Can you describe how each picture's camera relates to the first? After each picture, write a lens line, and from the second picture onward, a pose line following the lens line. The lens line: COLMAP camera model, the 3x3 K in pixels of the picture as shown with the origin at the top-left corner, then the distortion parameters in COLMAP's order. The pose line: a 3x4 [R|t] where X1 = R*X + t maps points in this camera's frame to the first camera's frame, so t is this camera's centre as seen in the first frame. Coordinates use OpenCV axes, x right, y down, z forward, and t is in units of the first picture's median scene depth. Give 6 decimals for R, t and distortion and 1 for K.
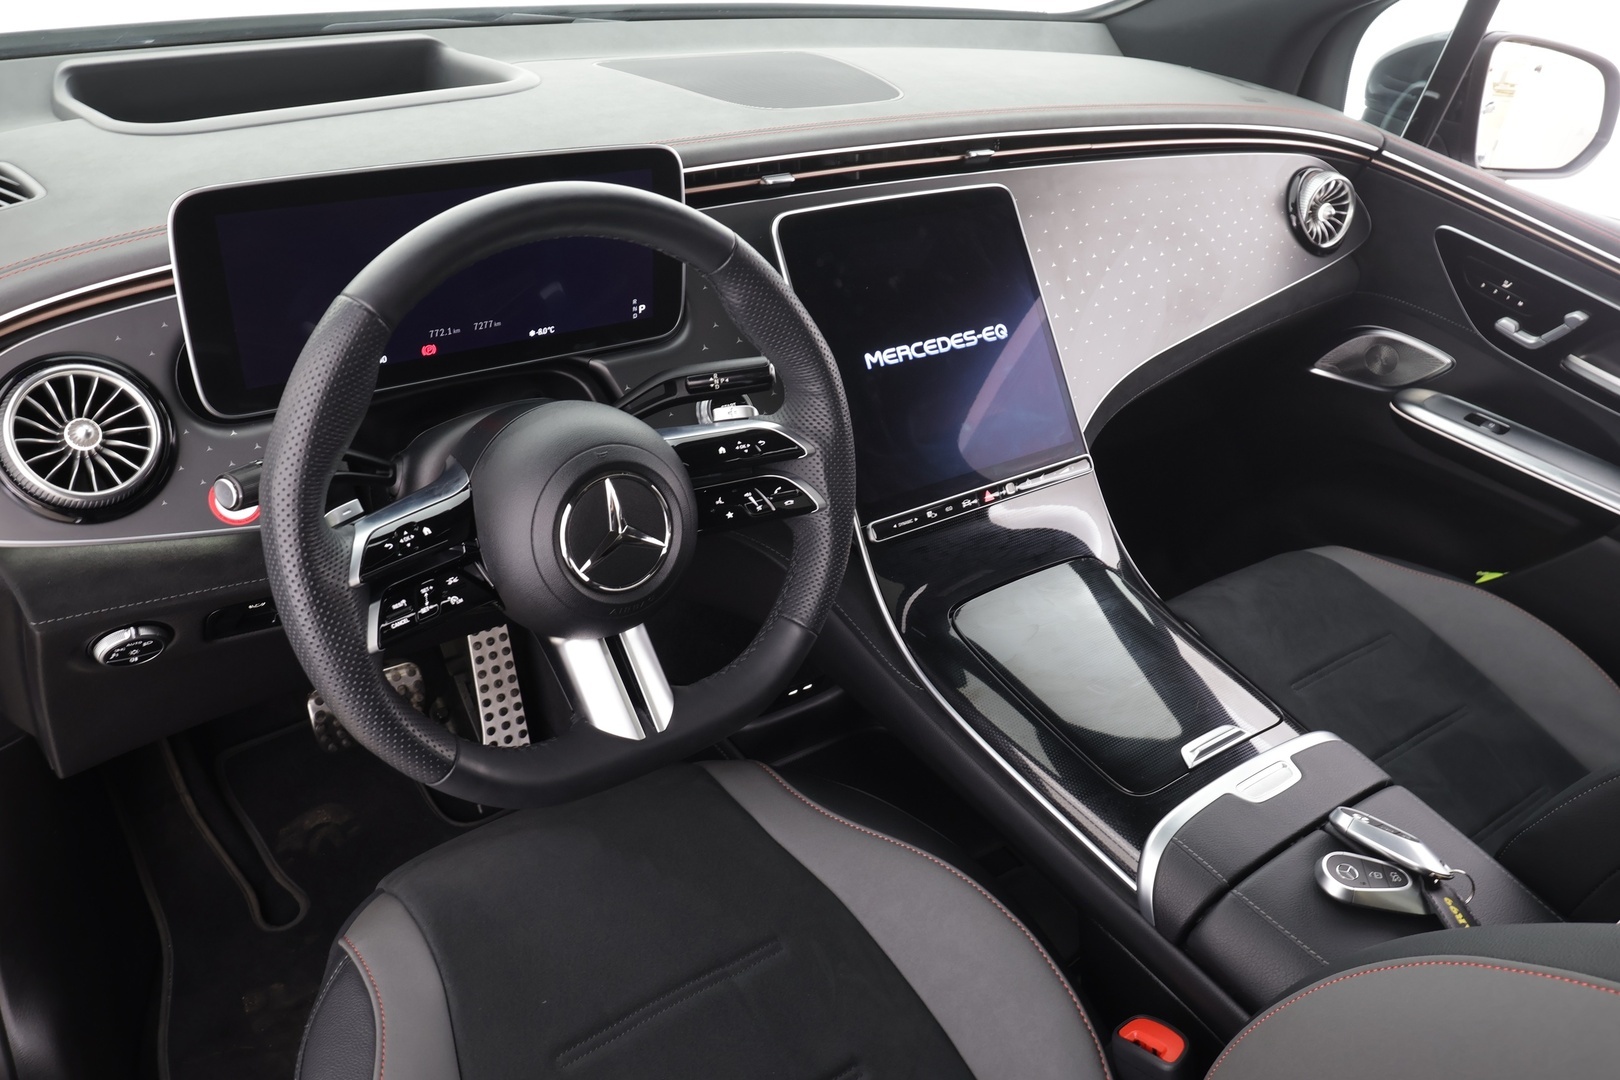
lens RADIAL K [[1255.2, 0, 822.2], [0, 1255.2, 539.6], [0, 0, 1]] dist [0.000599, 0.001377]
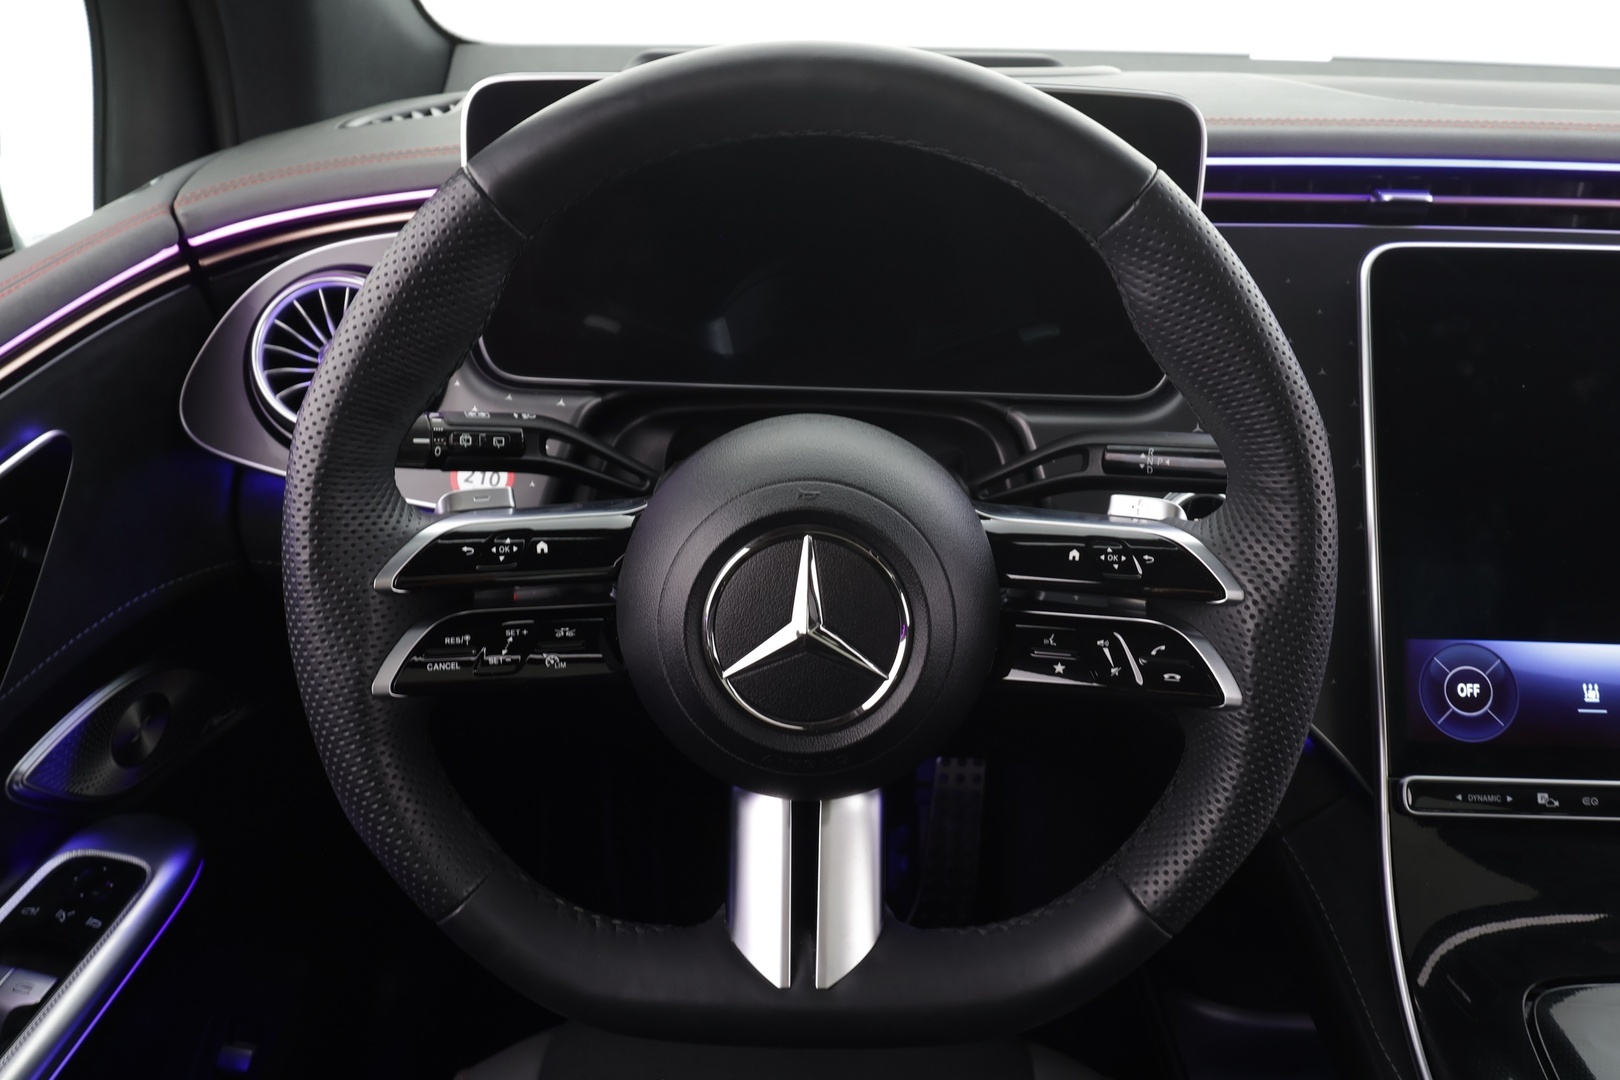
lens RADIAL K [[1195.2, 0, 810.0], [0, 1195.2, 540.0], [0, 0, 1]] dist [-0.003245, -0.002504]
pose [[0.791790, 0.211746, -0.572915, 0.115980], [-0.282902, 0.958445, -0.036746, -0.020271], [0.541327, 0.191174, 0.818791, 0.419597]]
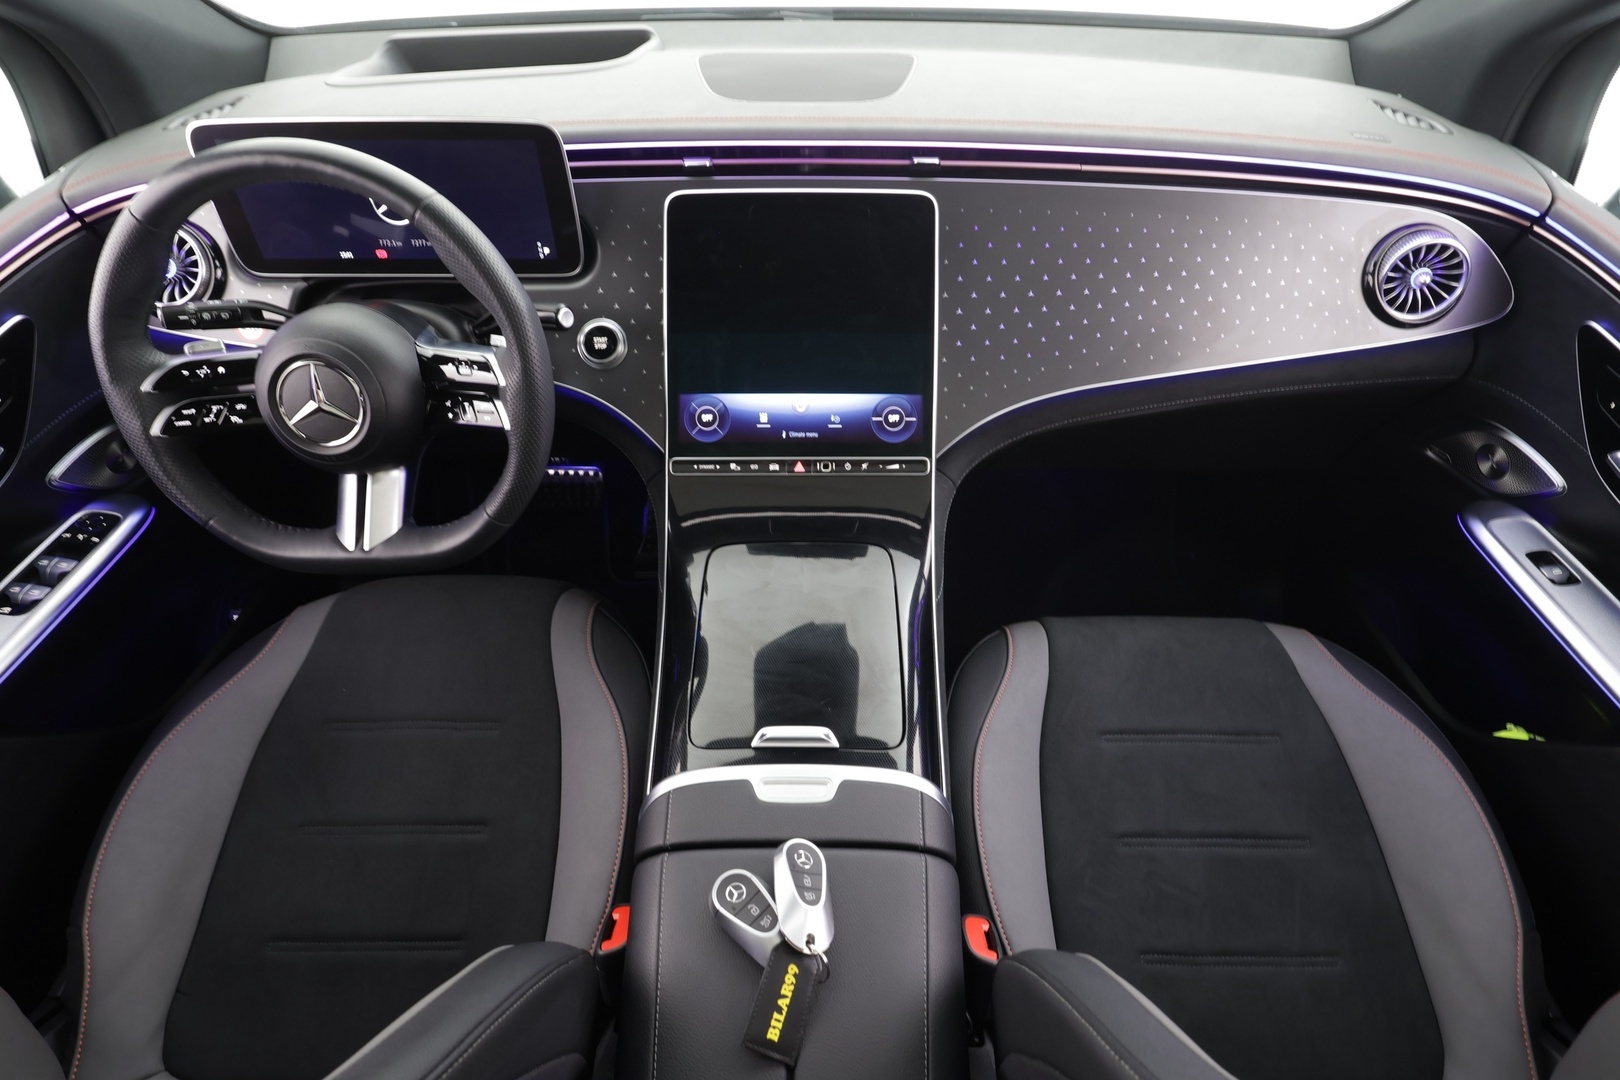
lens RADIAL K [[870.3, 0, 810.0], [0, 870.3, 540.0], [0, 0, 1]] dist [-0.002310, -0.000594]
pose [[0.799324, 0.331484, -0.501198, 0.636870], [-0.254460, 0.942326, 0.217420, -0.166928], [0.544363, -0.046255, 0.837573, 0.370876]]
